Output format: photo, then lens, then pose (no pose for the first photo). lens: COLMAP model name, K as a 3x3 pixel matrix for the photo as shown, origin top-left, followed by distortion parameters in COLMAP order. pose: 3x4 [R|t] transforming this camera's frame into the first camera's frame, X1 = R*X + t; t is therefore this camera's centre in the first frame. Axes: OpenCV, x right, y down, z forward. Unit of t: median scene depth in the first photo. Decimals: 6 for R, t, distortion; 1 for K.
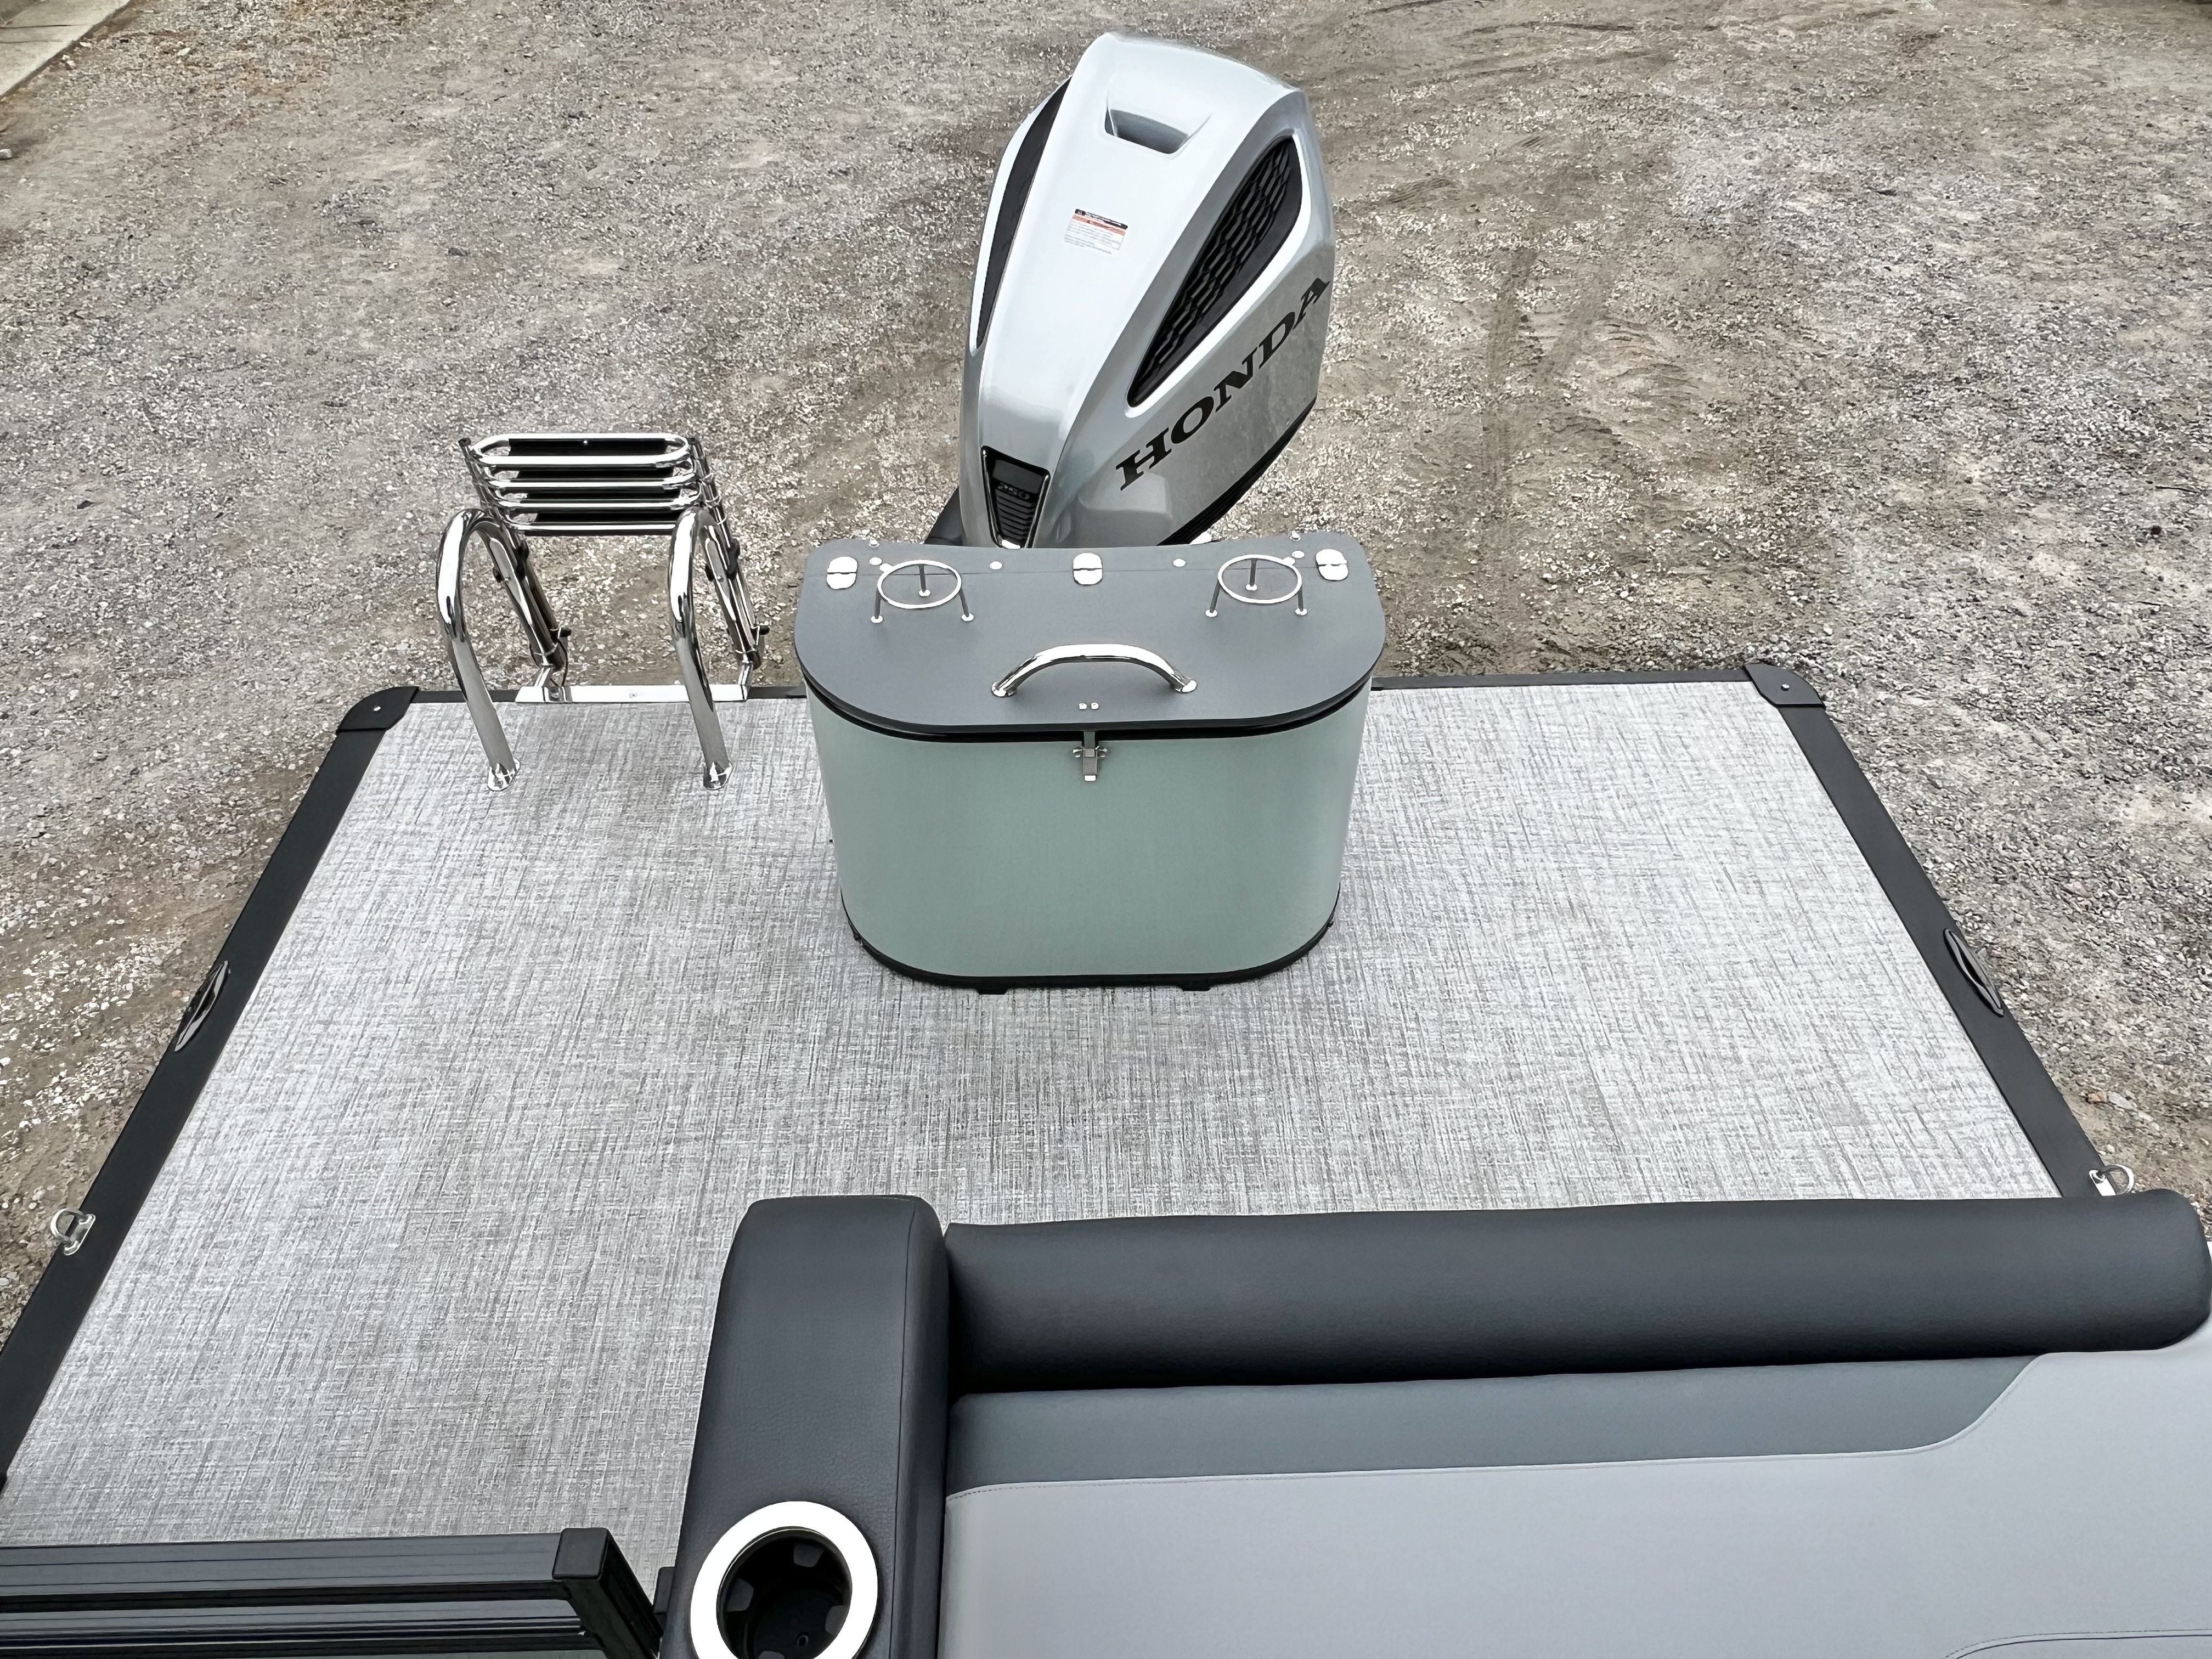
lens RADIAL K [[1459.5, 0, 1084.4], [0, 1459.5, 820.4], [0, 0, 1]] dist [-0.000346, 0.000324]
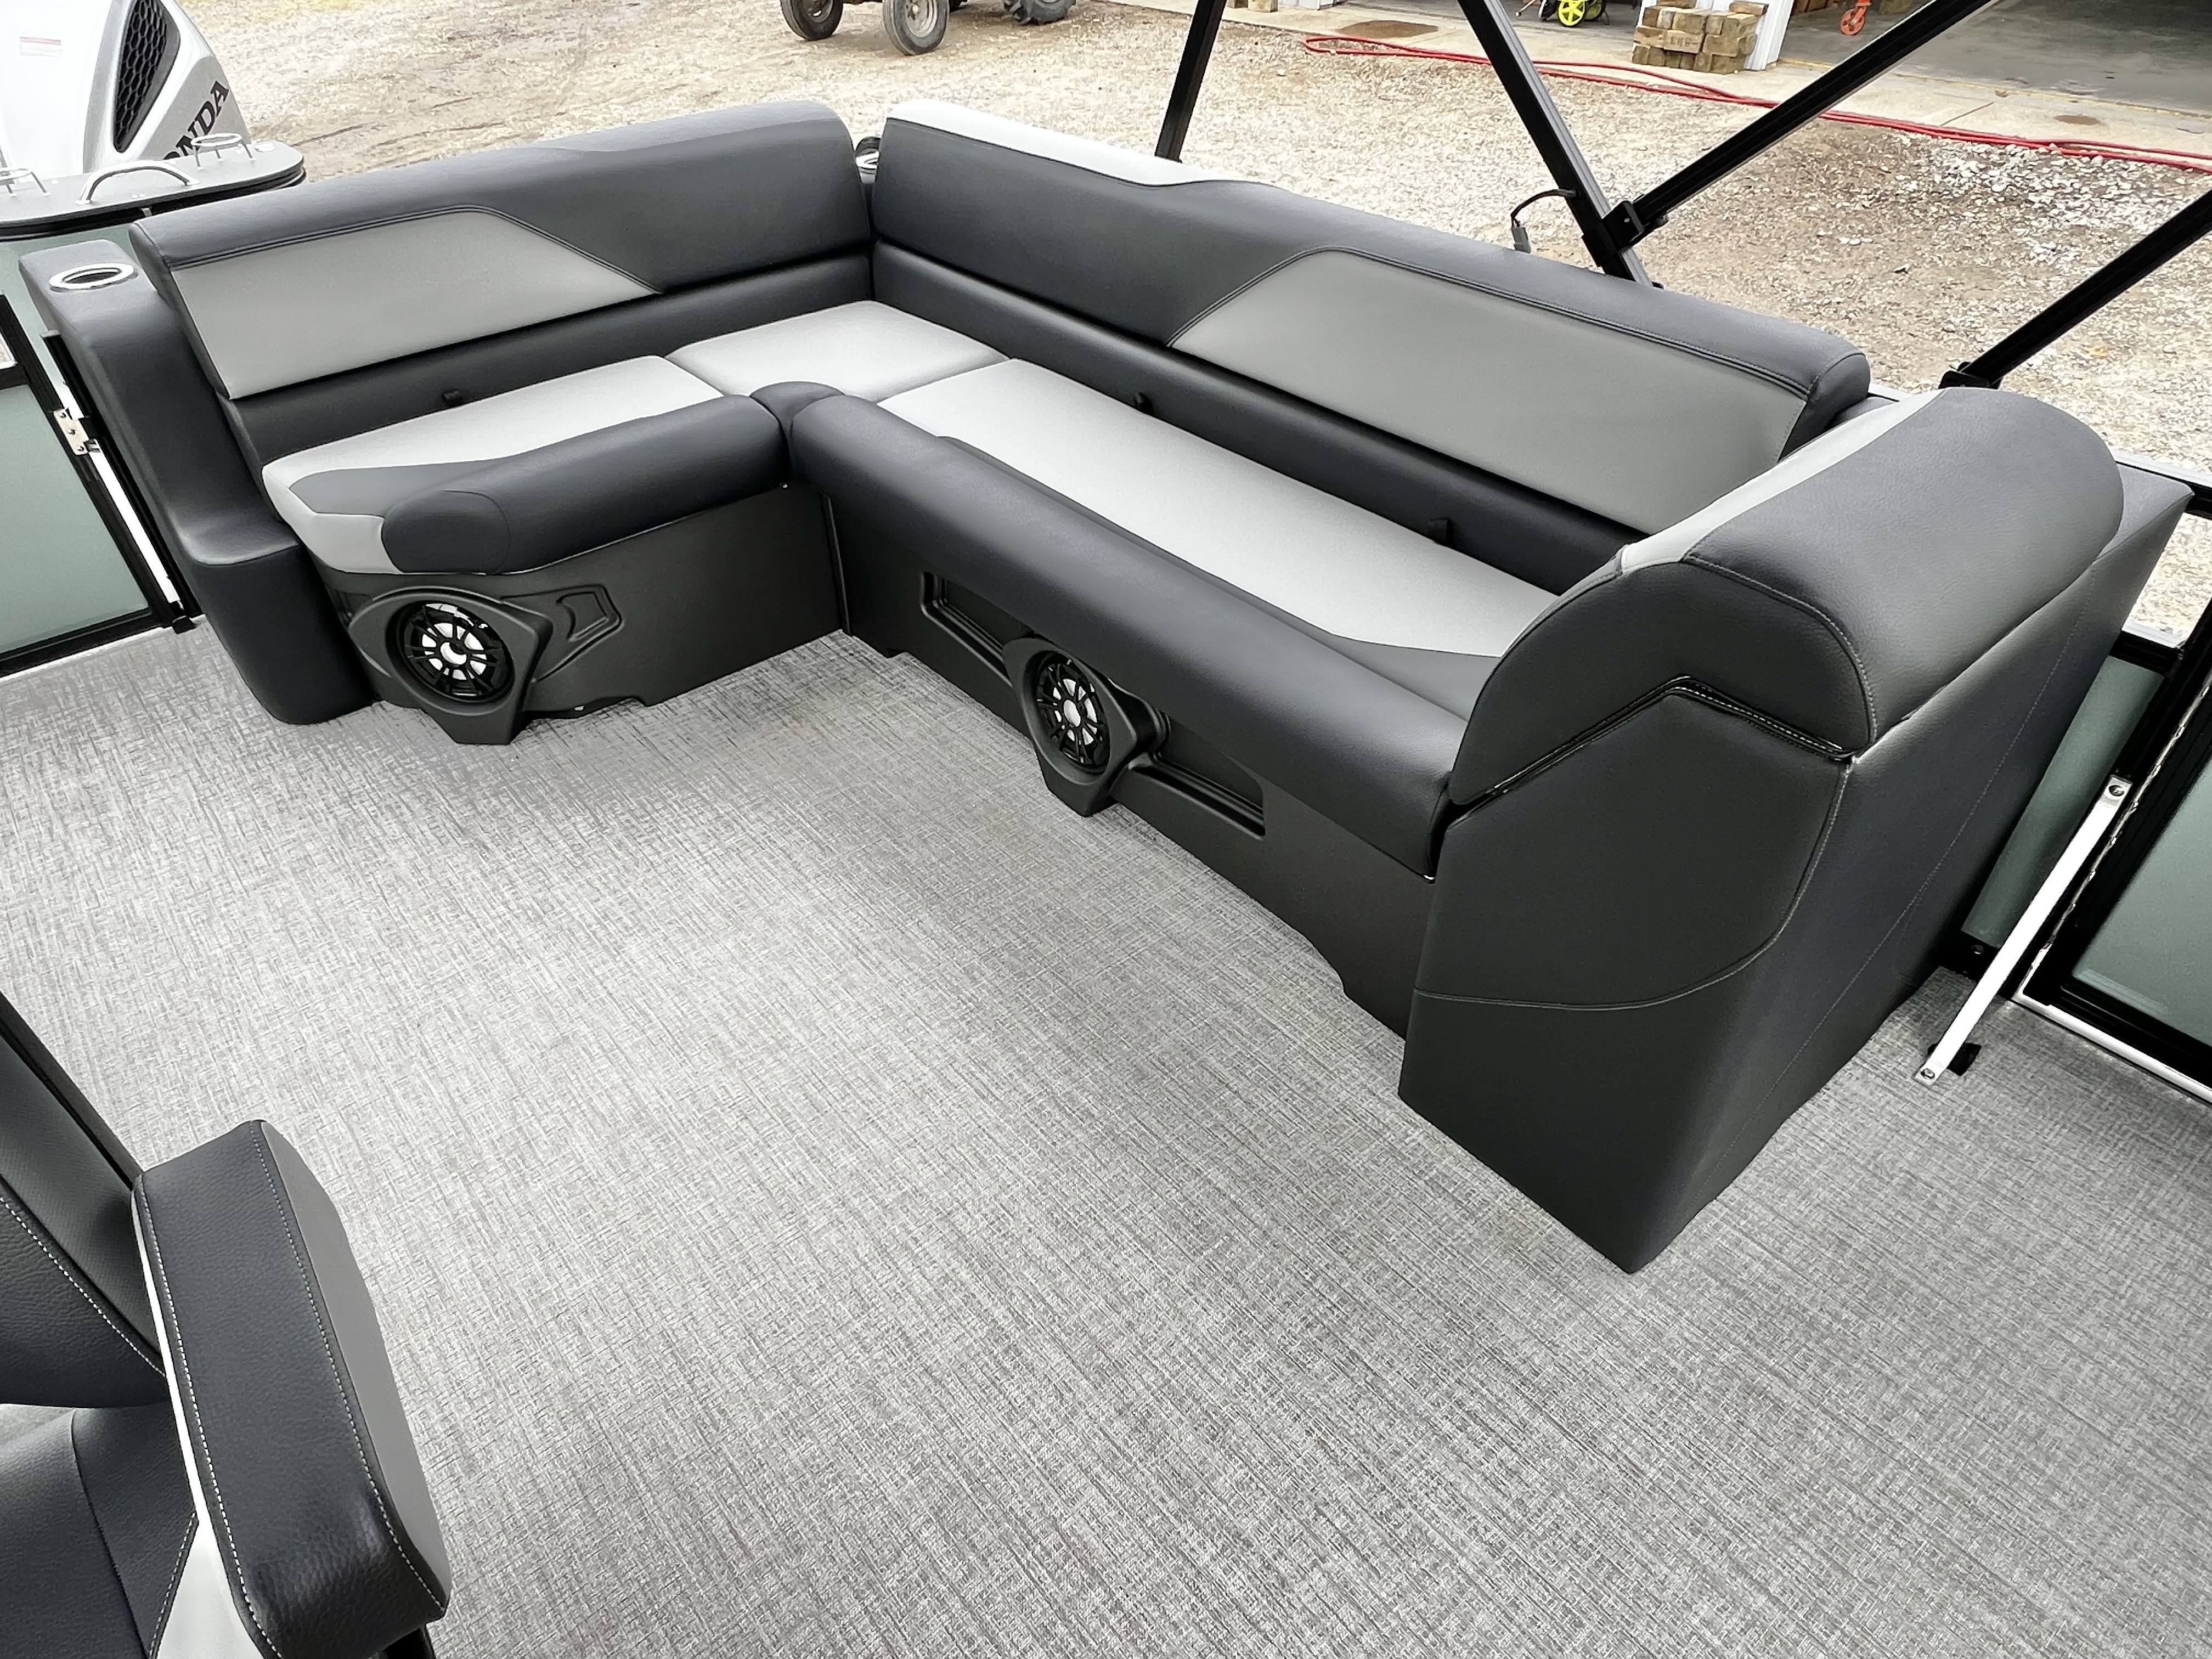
lens RADIAL K [[1337.4, 0, 1094.1], [0, 1337.4, 829.7], [0, 0, 1]] dist [-0.004341, 0.001487]
pose [[0.780340, -0.409714, 0.472444, -0.049630], [0.446659, 0.893919, 0.037477, 0.307040], [-0.437682, 0.181777, 0.880563, -0.239672]]
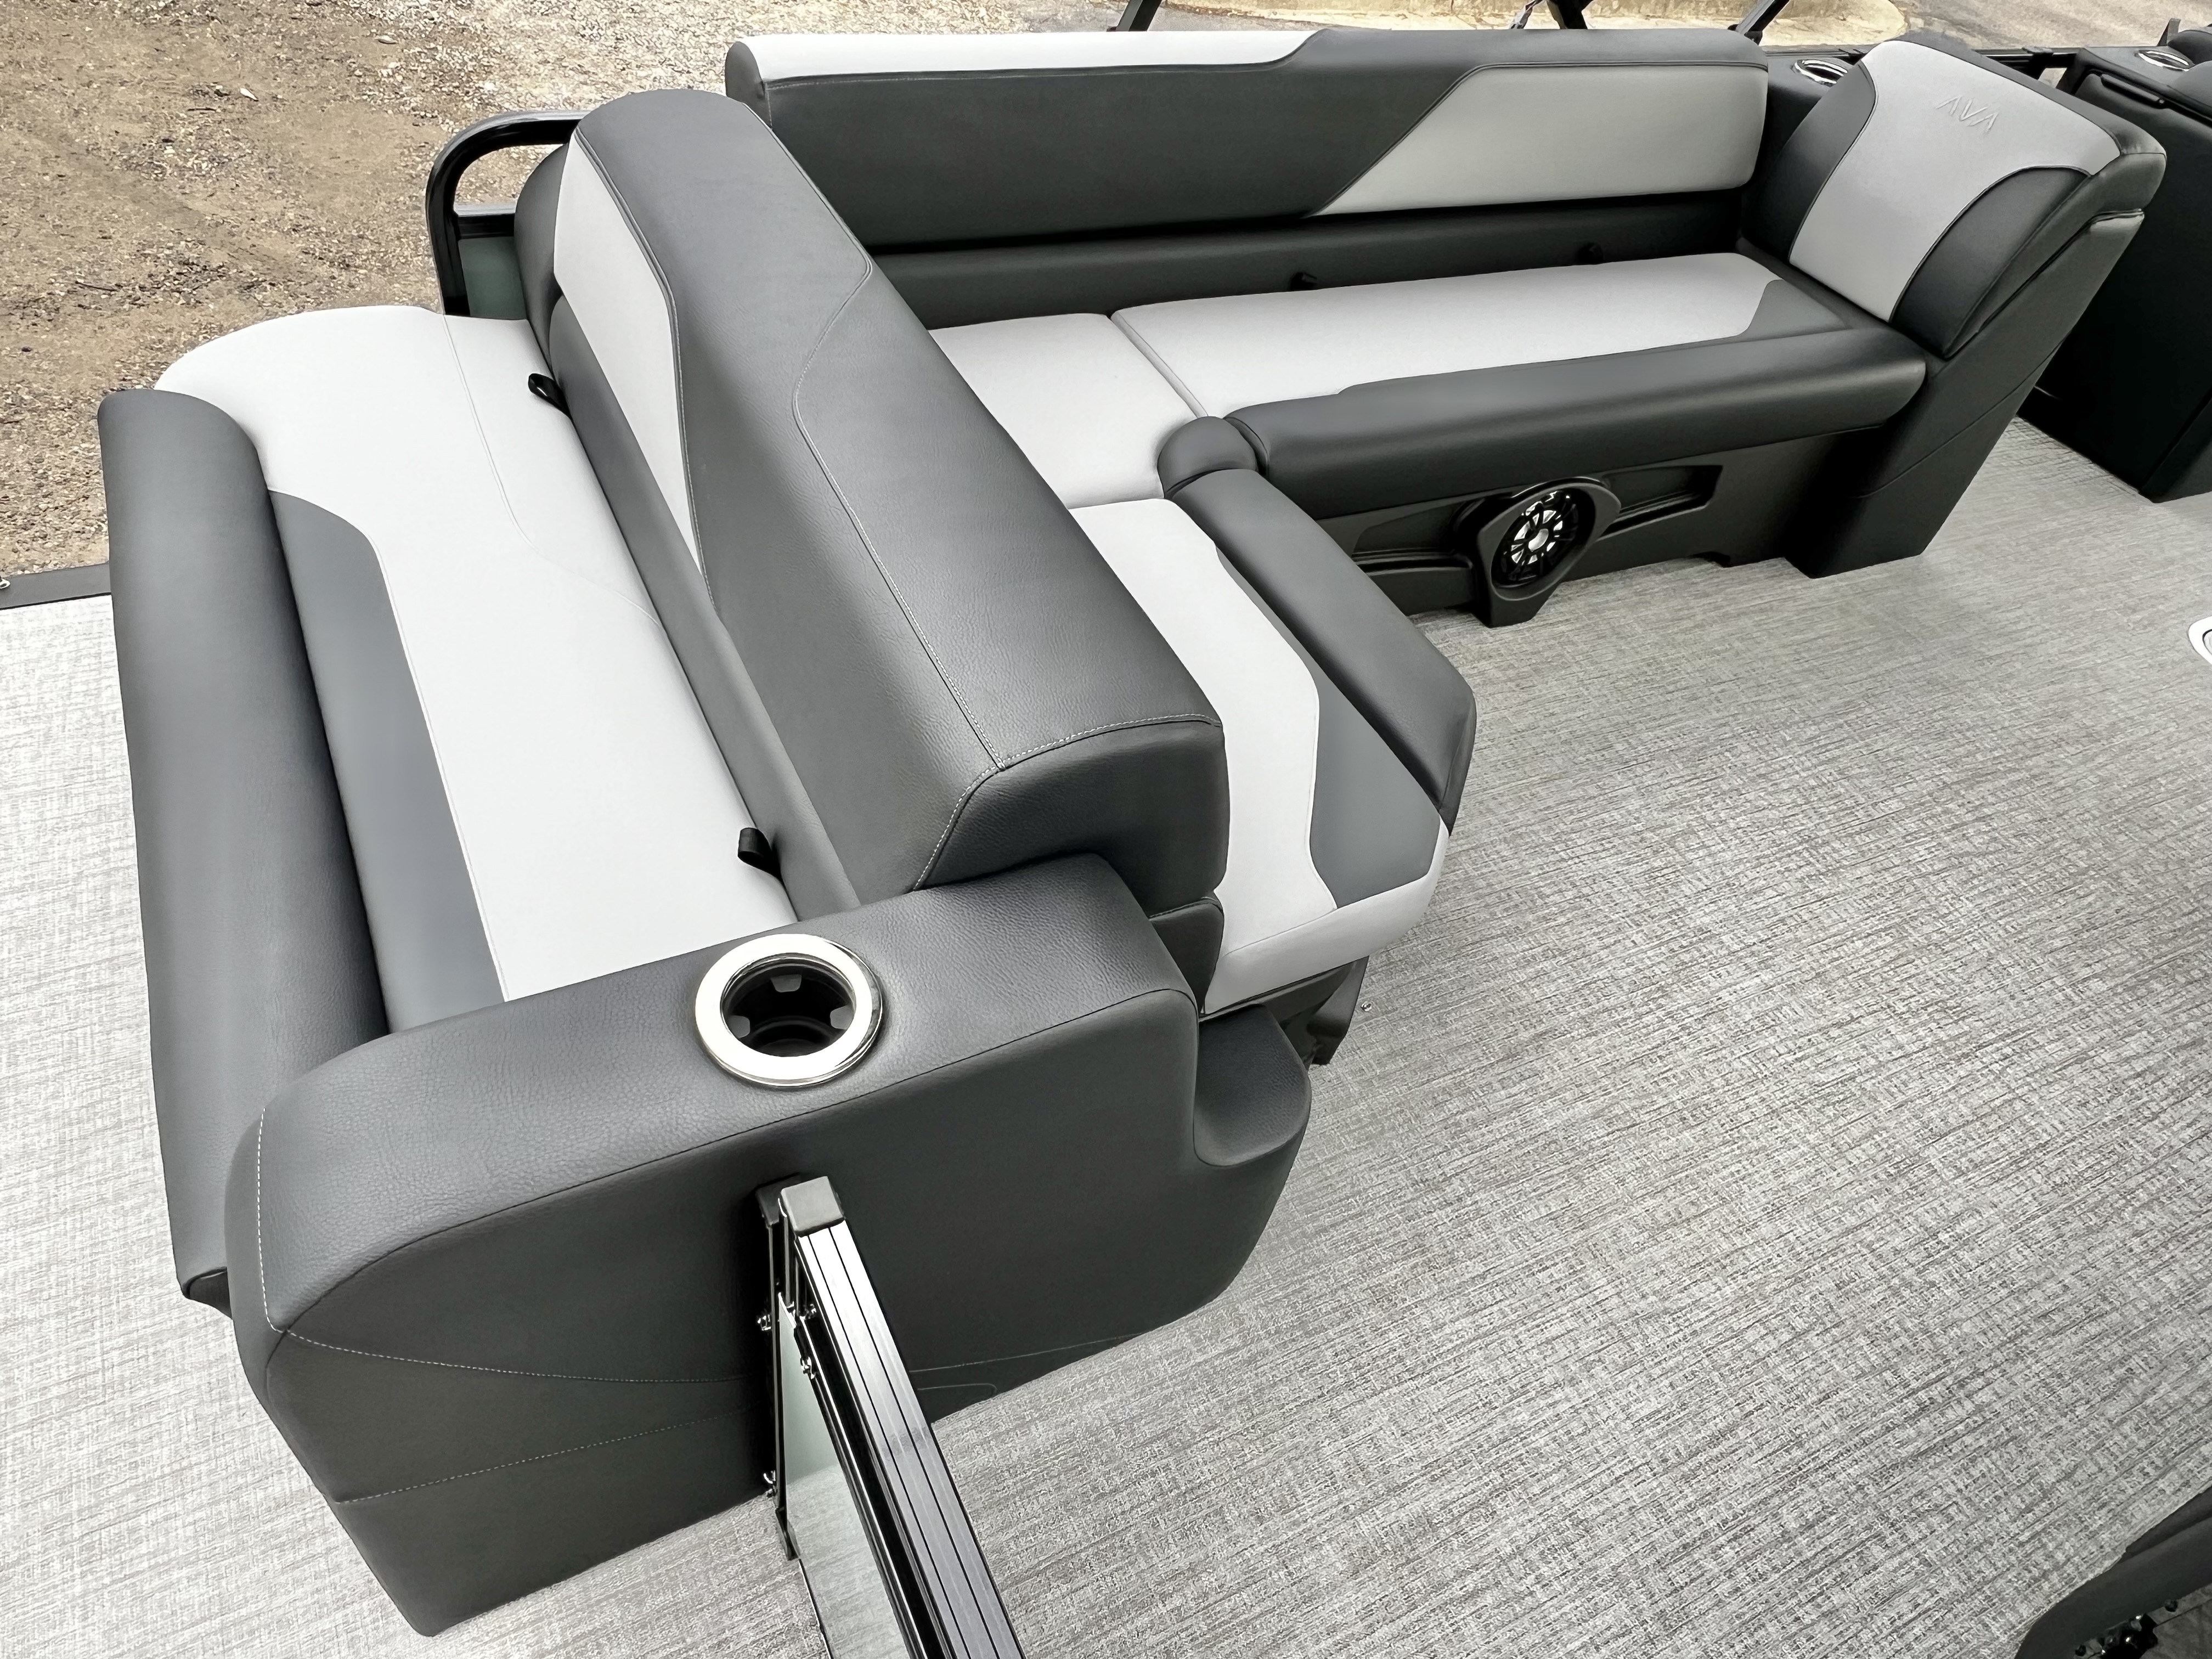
lens RADIAL K [[1442.9, 0, 1106.0], [0, 1442.9, 829.5], [0, 0, 1]] dist [-0.003178, -0.000301]
pose [[-0.427313, -0.686103, 0.588784, -0.118787], [0.512233, 0.352906, 0.782991, -0.025957], [-0.744998, 0.636177, 0.200643, 0.081563]]
